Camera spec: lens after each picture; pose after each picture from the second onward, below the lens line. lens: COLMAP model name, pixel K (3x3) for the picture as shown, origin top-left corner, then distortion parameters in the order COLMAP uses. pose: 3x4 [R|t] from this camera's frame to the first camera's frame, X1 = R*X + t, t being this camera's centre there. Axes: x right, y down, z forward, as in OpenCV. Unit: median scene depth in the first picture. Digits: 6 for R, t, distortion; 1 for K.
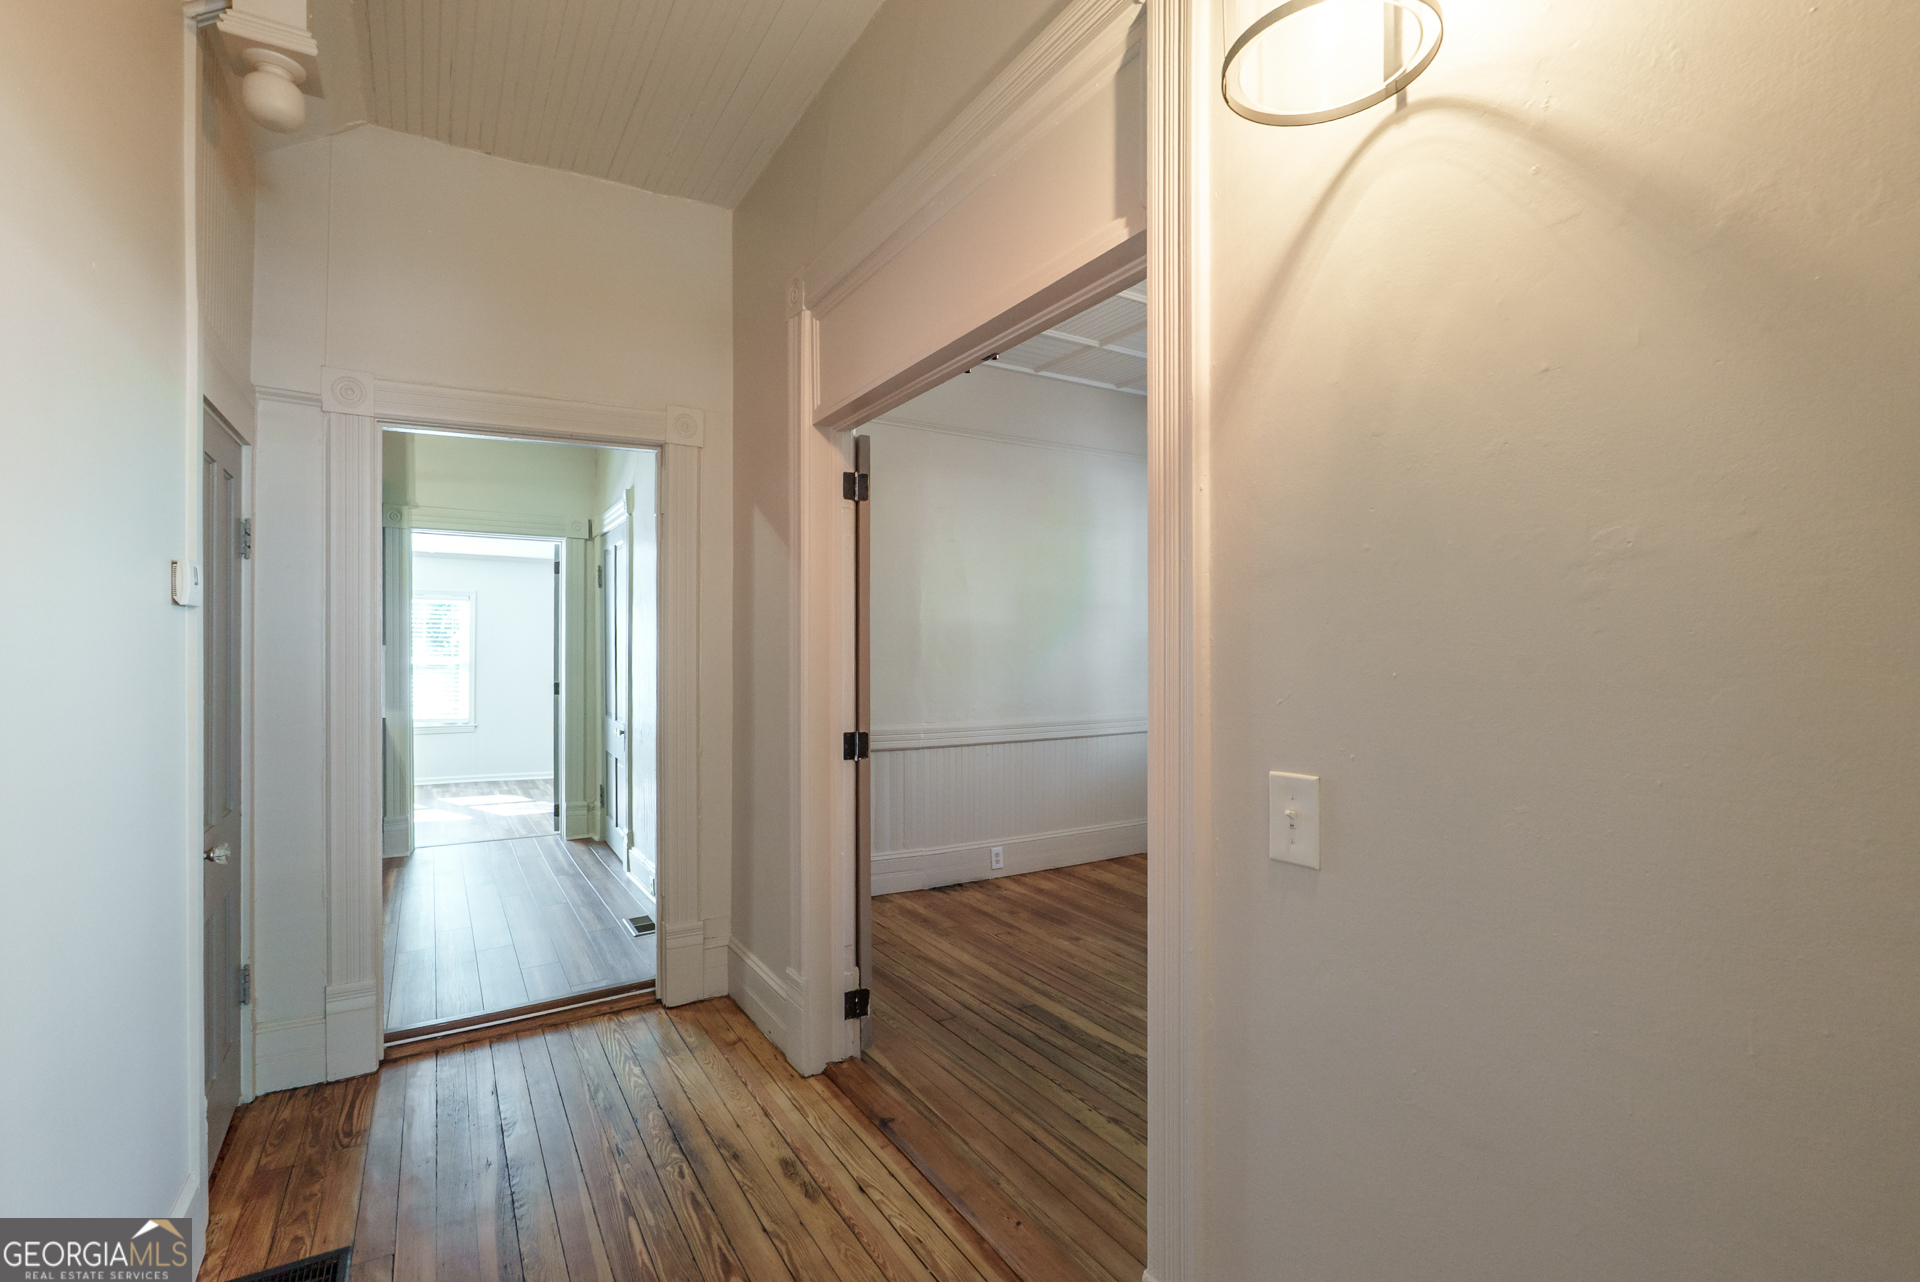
lens RADIAL K [[886.5, 0, 959.9], [0, 886.5, 653.6], [0, 0, 1]] dist [0.001805, 0.000431]
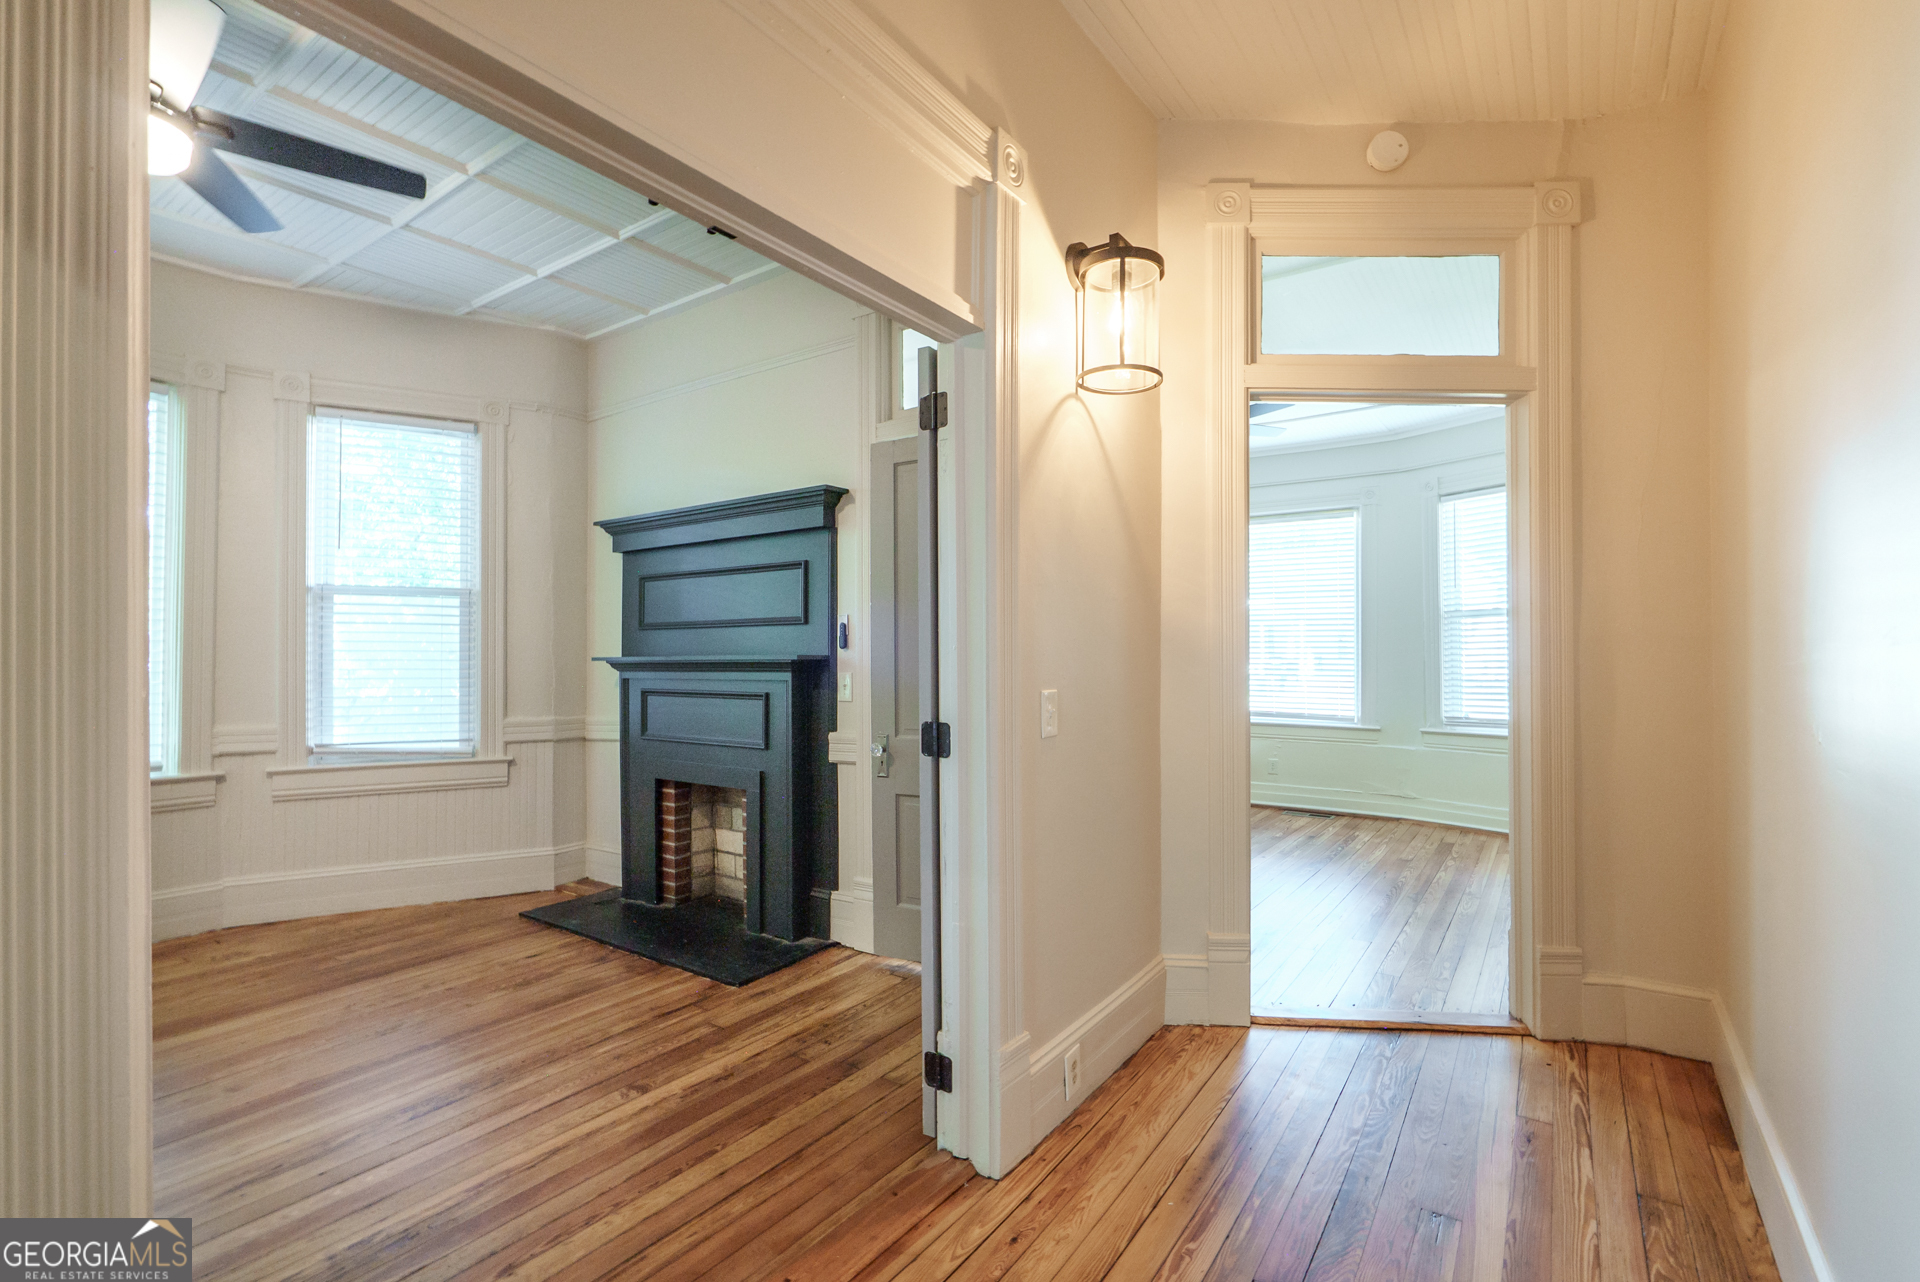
lens RADIAL K [[872.8, 0, 950.9], [0, 872.8, 646.0], [0, 0, 1]] dist [0.001695, 0.000864]
pose [[-0.399693, 0.008243, 0.916612, -0.405866], [0.002391, 0.999966, -0.007950, 0.016744], [-0.916646, -0.000986, -0.399699, 0.617739]]
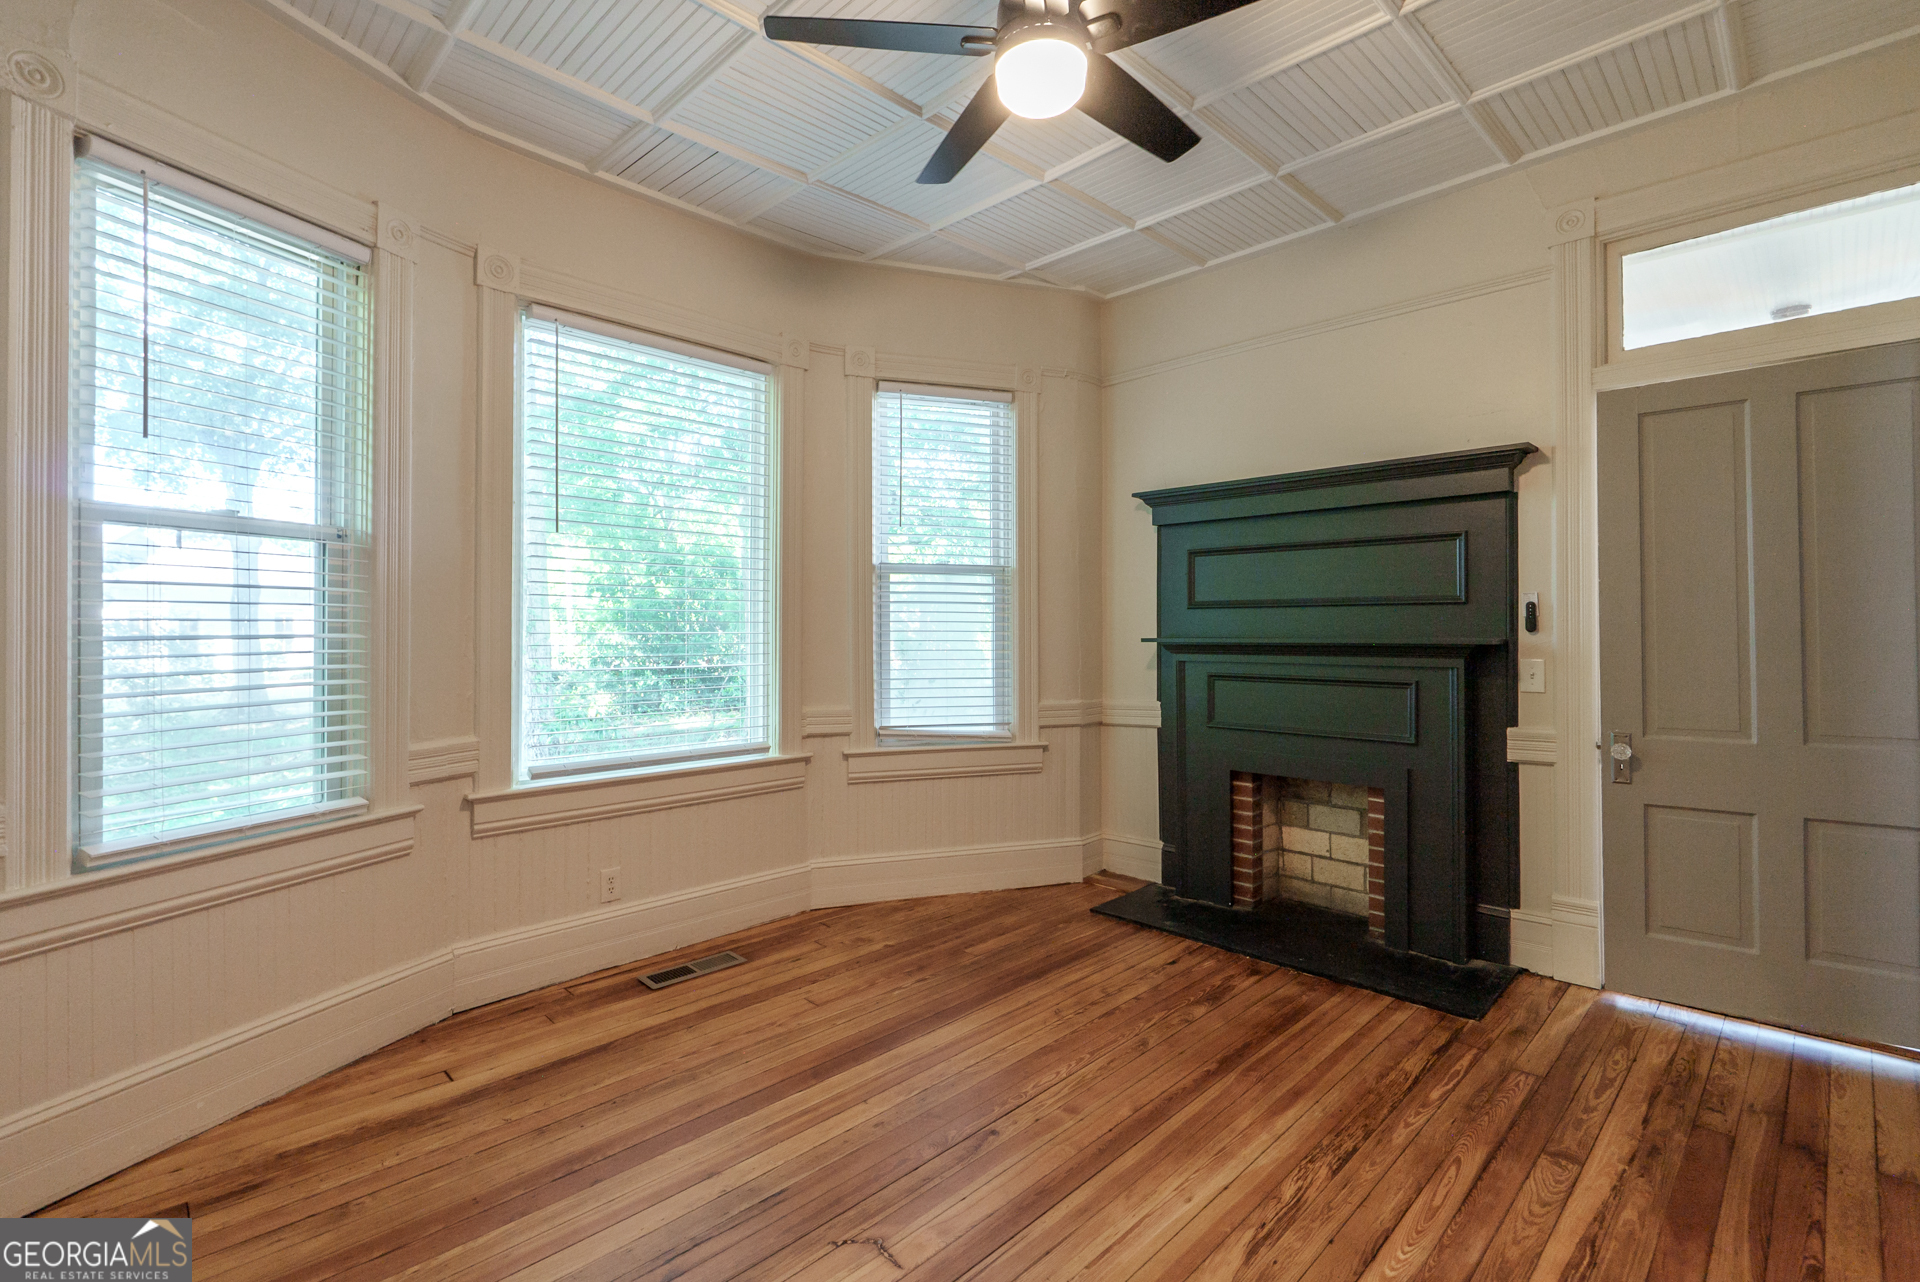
lens RADIAL K [[877.8, 0, 956.6], [0, 877.8, 631.9], [0, 0, 1]] dist [0.000621, 0.000489]
pose [[-0.240376, -0.007224, 0.970653, -0.154409], [0.001516, 0.999968, 0.007818, 0.004596], [-0.970679, 0.003351, -0.240358, 1.078652]]
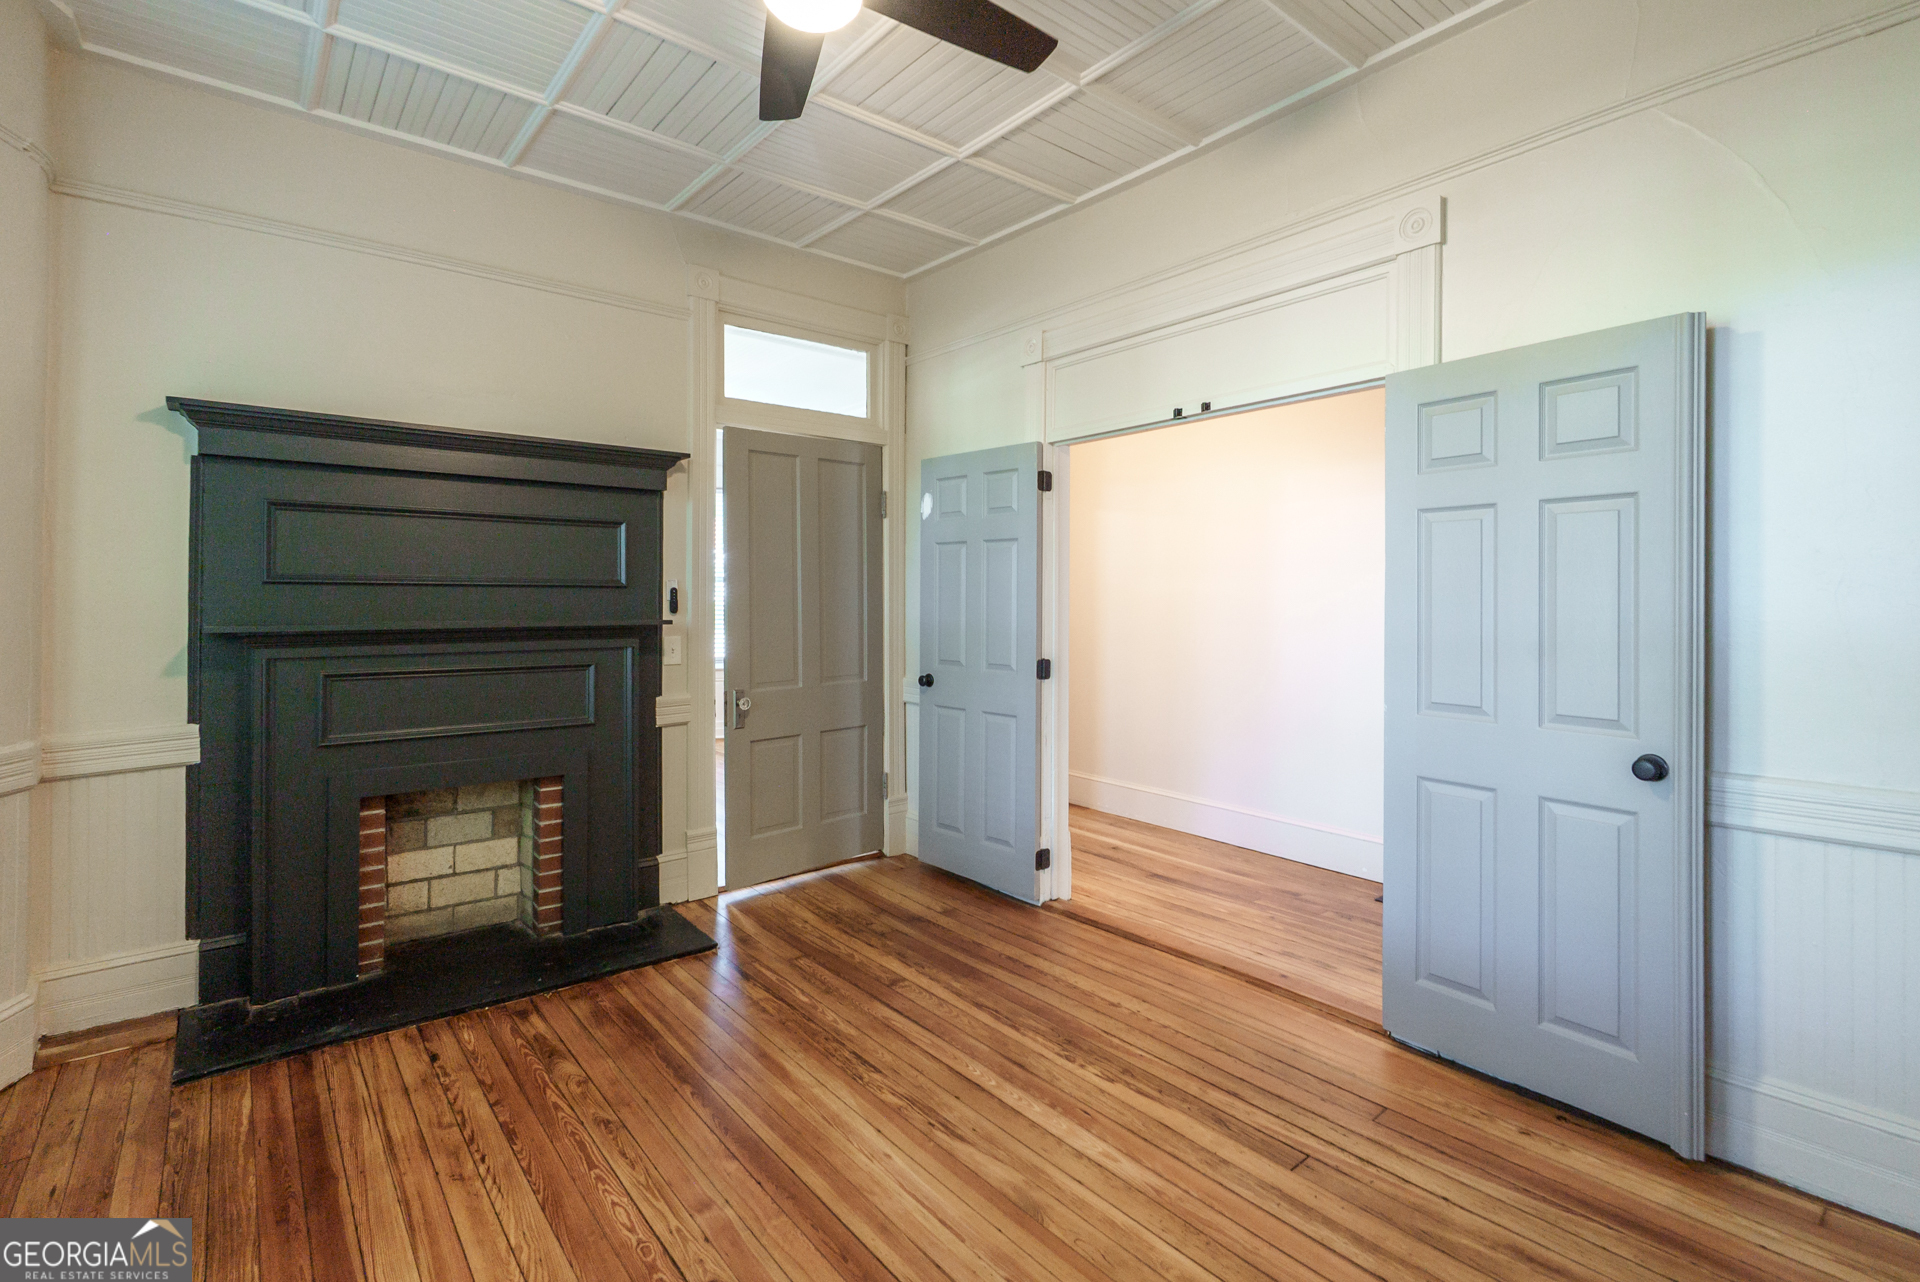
lens RADIAL K [[897.2, 0, 954.9], [0, 897.2, 584.9], [0, 0, 1]] dist [0.003917, 0.000293]
pose [[-0.990133, -0.007684, -0.139918, 0.358098], [-0.004963, 0.999792, -0.019786, -0.001862], [0.140041, -0.018896, -0.989965, 1.394259]]
